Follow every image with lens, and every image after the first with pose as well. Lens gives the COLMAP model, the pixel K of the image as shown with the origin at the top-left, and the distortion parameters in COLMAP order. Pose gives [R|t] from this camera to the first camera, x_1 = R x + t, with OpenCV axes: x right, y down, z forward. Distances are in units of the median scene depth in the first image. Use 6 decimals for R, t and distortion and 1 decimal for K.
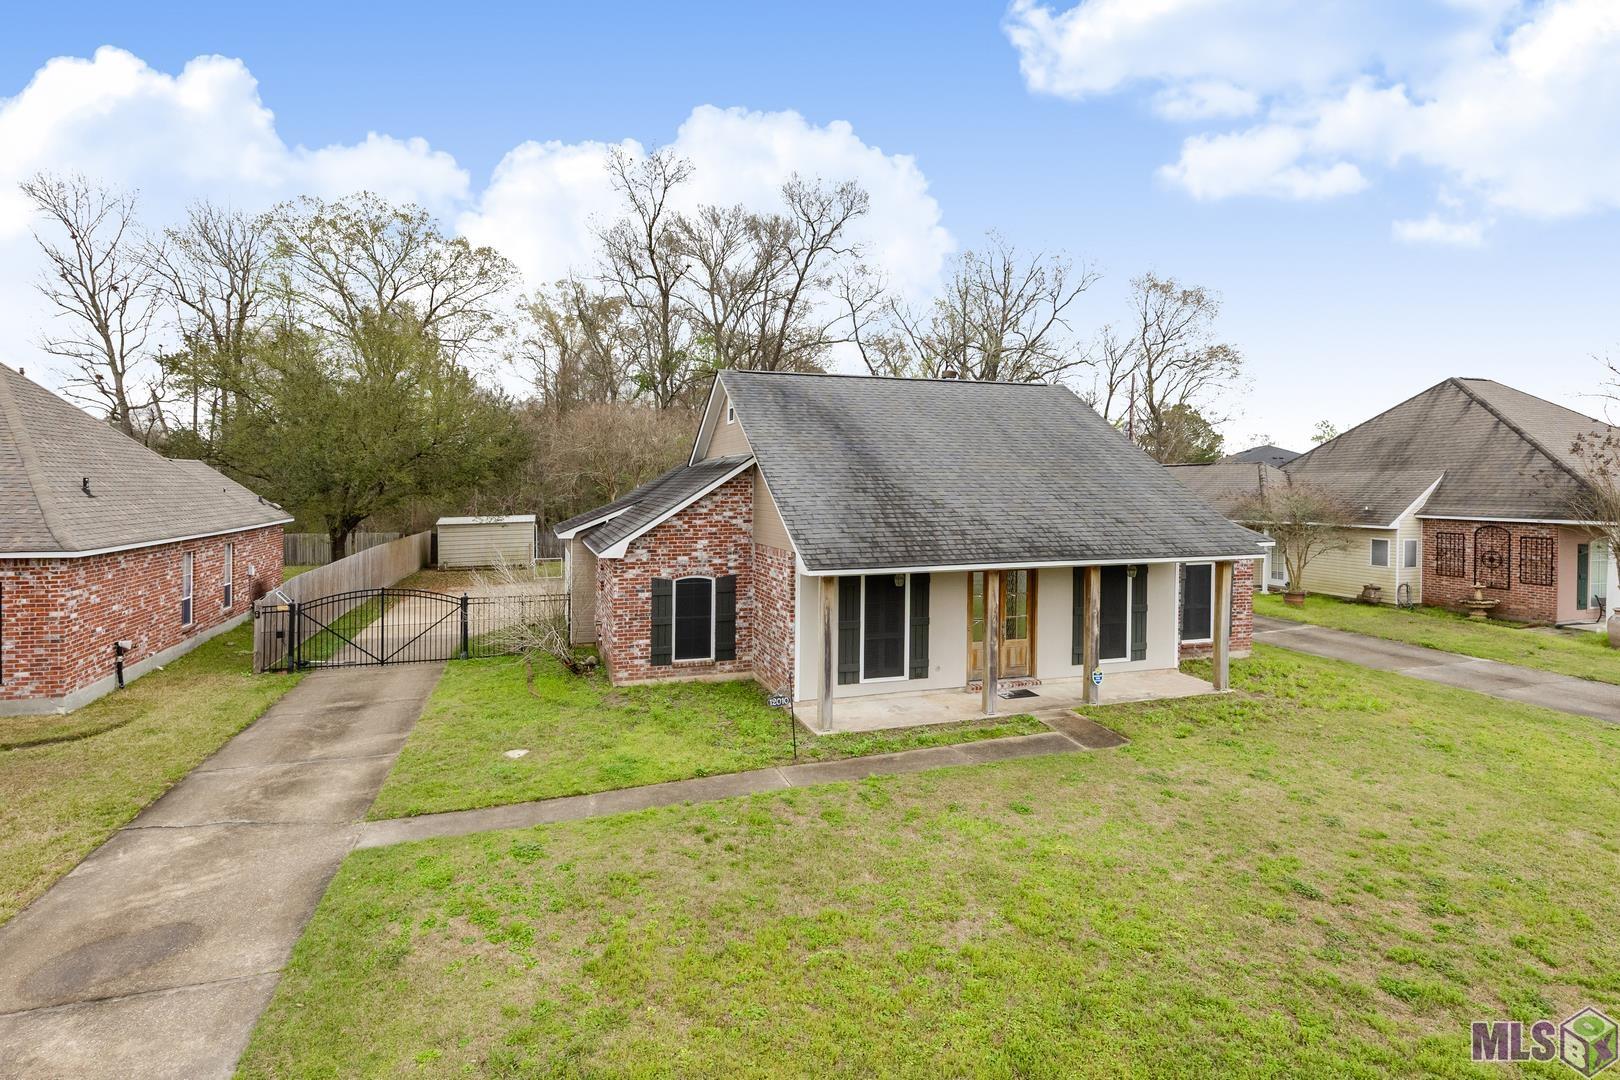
lens RADIAL K [[678.0, 0, 790.3], [0, 678.0, 494.7], [0, 0, 1]] dist [-0.003742, -0.000697]
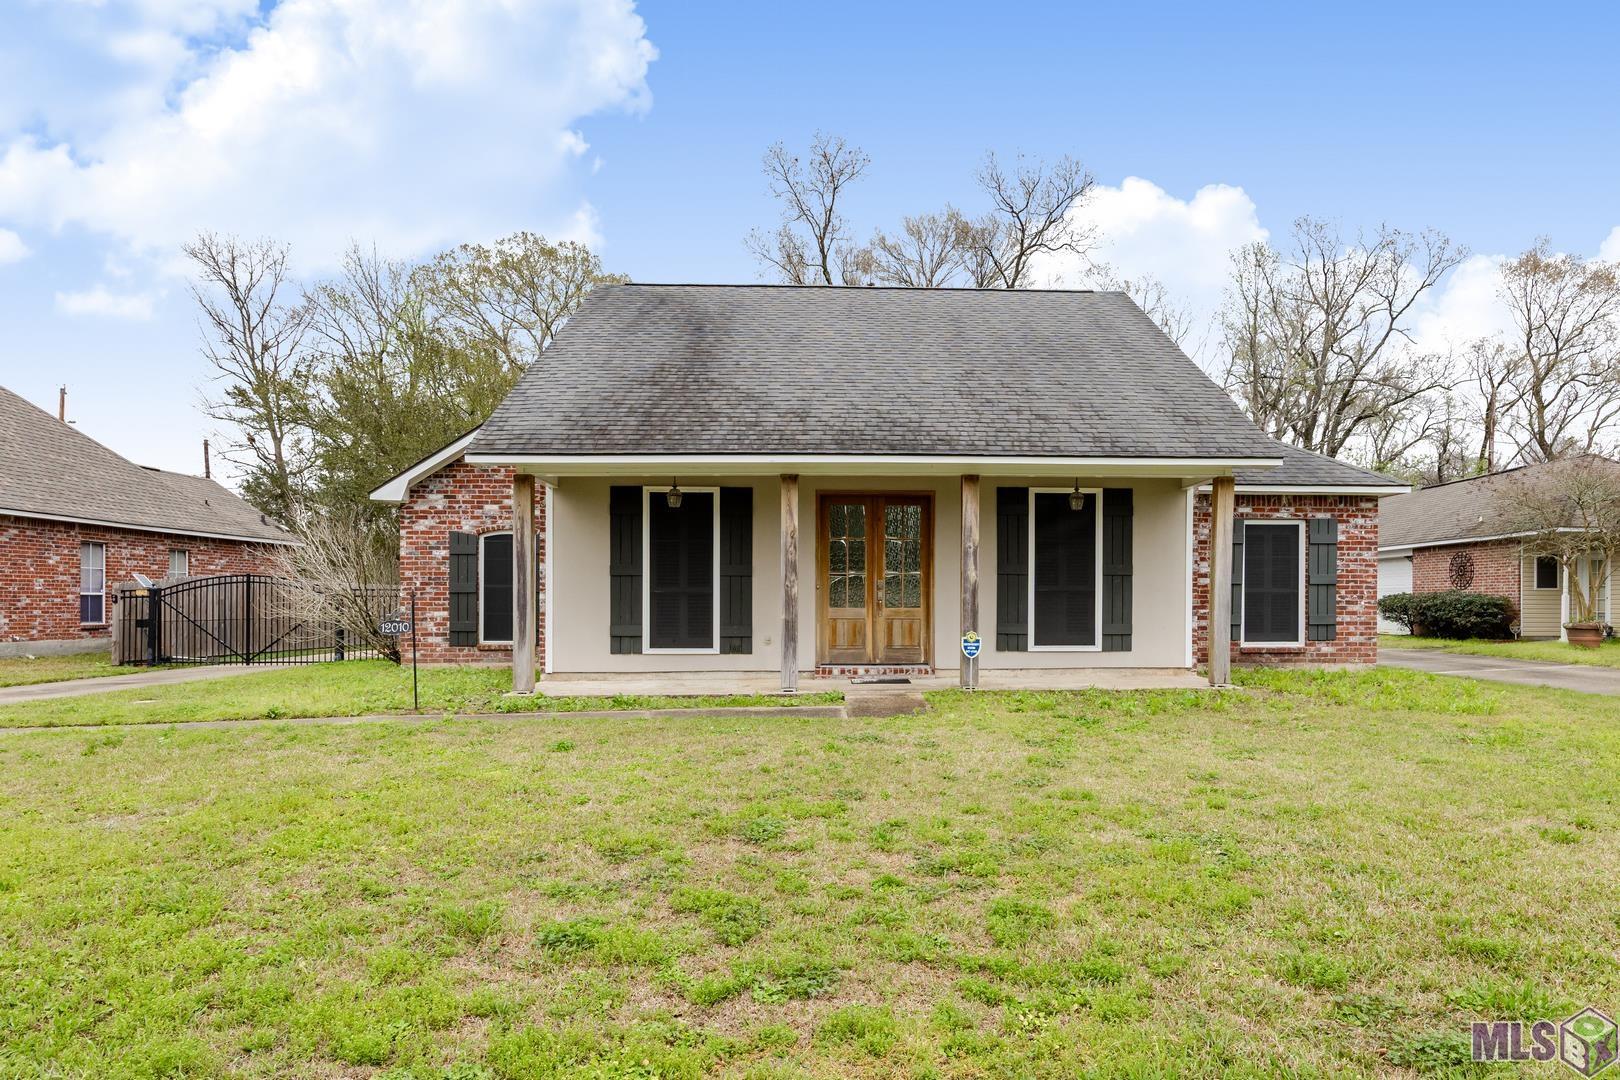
lens RADIAL K [[820.2, 0, 951.5], [0, 820.2, 615.7], [0, 0, 1]] dist [-0.011650, -0.000007]
pose [[0.977035, -0.002548, -0.213061, 0.528363], [0.002519, 0.999997, -0.000408, 0.211679], [0.213062, -0.000139, 0.977039, 0.207442]]
